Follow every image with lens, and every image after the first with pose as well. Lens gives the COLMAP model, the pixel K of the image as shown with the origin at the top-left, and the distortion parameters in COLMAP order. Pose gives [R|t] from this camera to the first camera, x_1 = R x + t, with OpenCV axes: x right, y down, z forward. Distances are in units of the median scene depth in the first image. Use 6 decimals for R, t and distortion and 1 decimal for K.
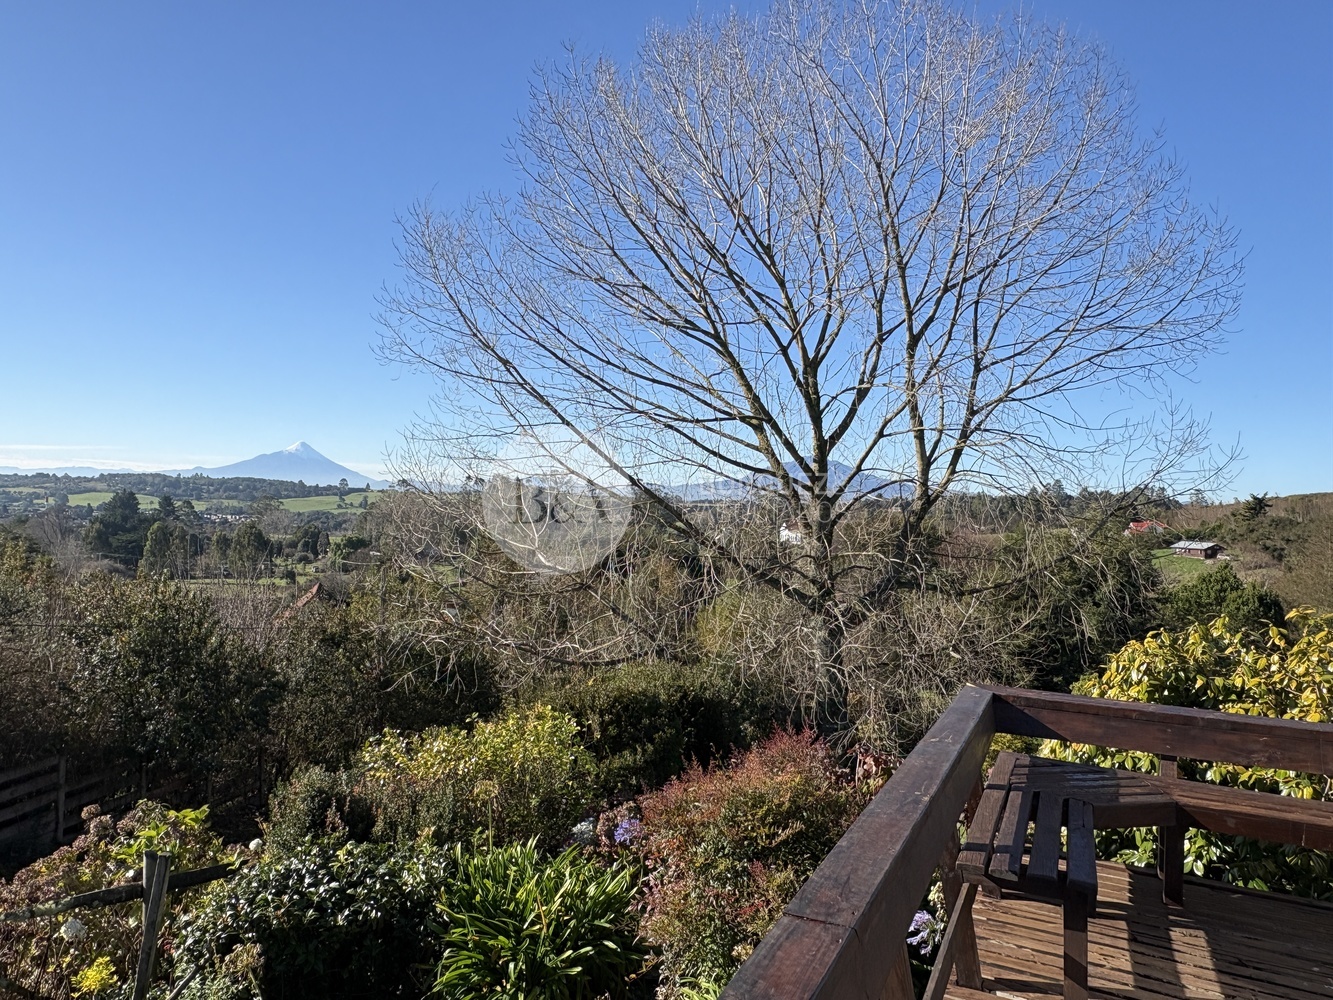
lens RADIAL K [[910.5, 0, 671.3], [0, 910.5, 503.3], [0, 0, 1]] dist [-0.032251, 0.014716]
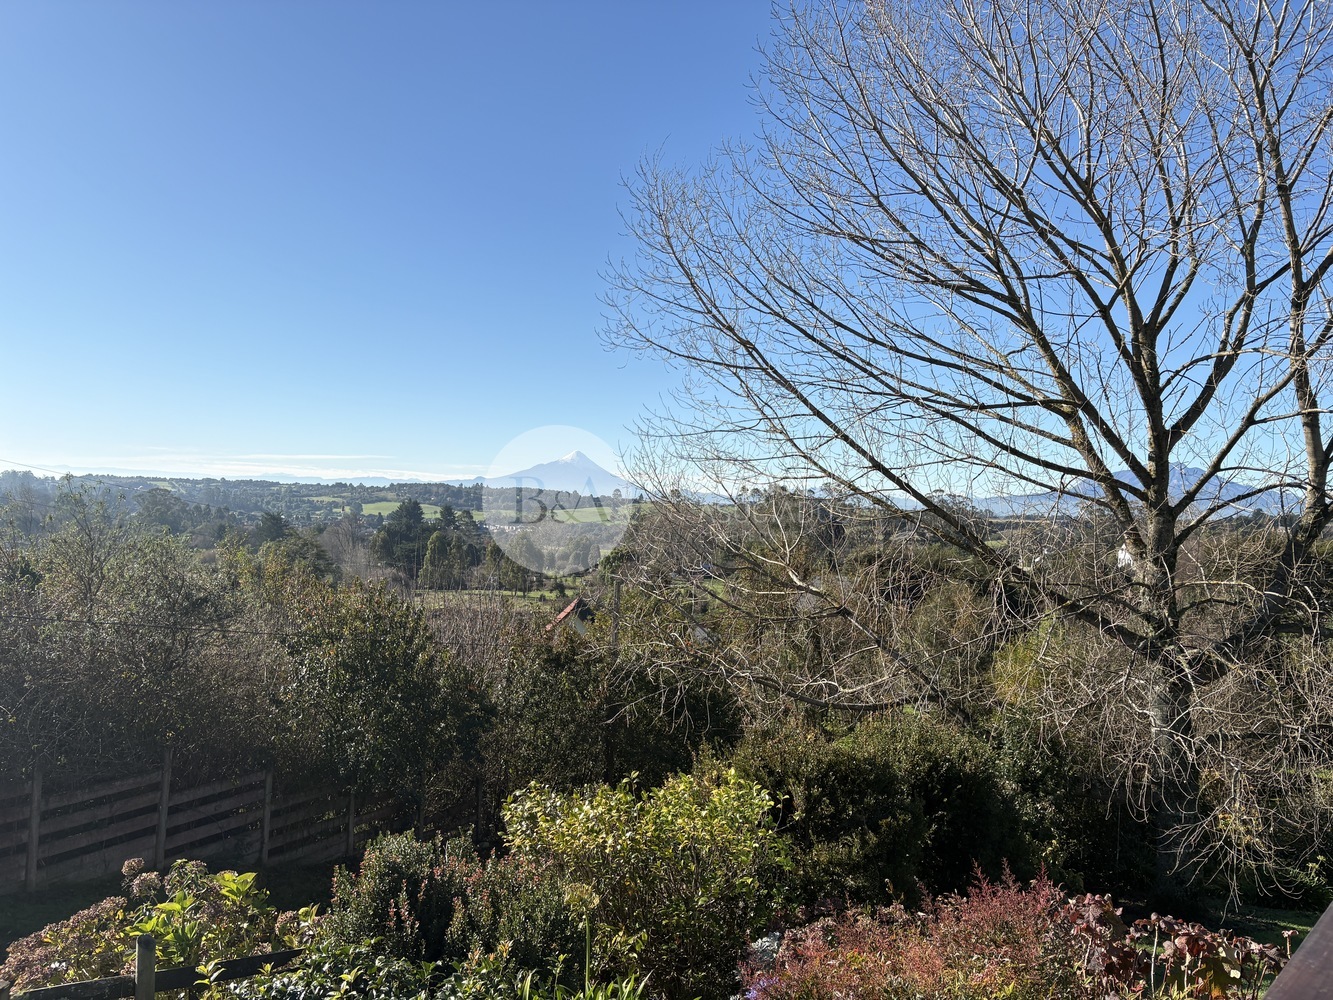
lens RADIAL K [[1012.5, 0, 659.1], [0, 1012.5, 506.4], [0, 0, 1]] dist [0.030518, -0.034398]
pose [[0.953366, 0.007521, -0.301724, 0.026115], [-0.010707, 0.999903, -0.008909, 0.005755], [0.301628, 0.011724, 0.953354, 0.077671]]
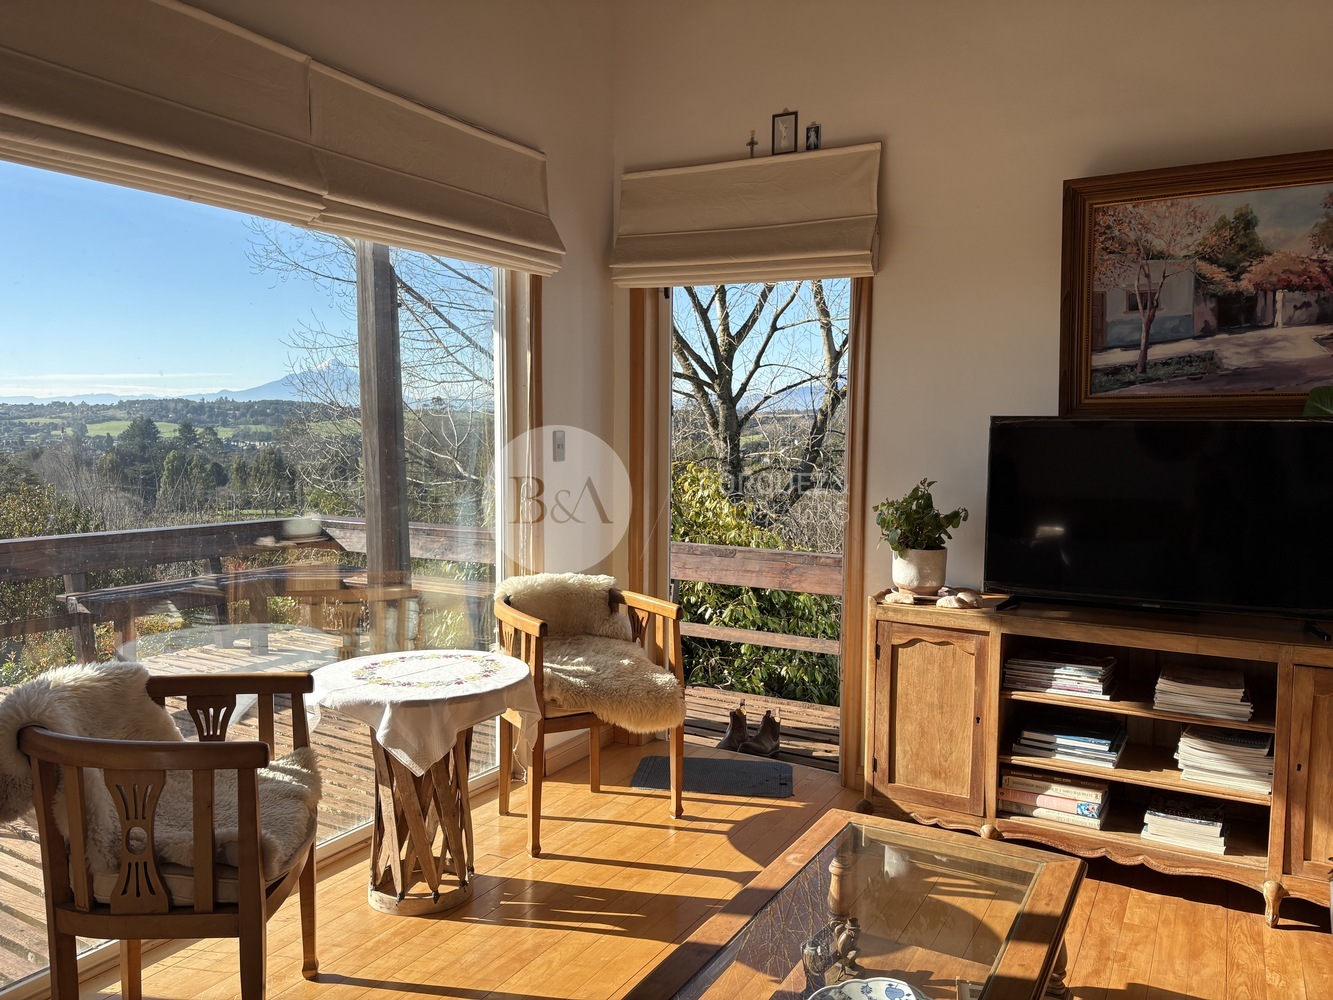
lens RADIAL K [[1012.5, 0, 660.7], [0, 1012.5, 504.8], [0, 0, 1]] dist [0.030518, -0.034398]
pose [[0.996413, -0.021218, -0.081924, 0.197147], [0.028219, 0.995959, 0.085261, 0.015659], [0.079784, -0.087267, 0.992985, -0.086790]]
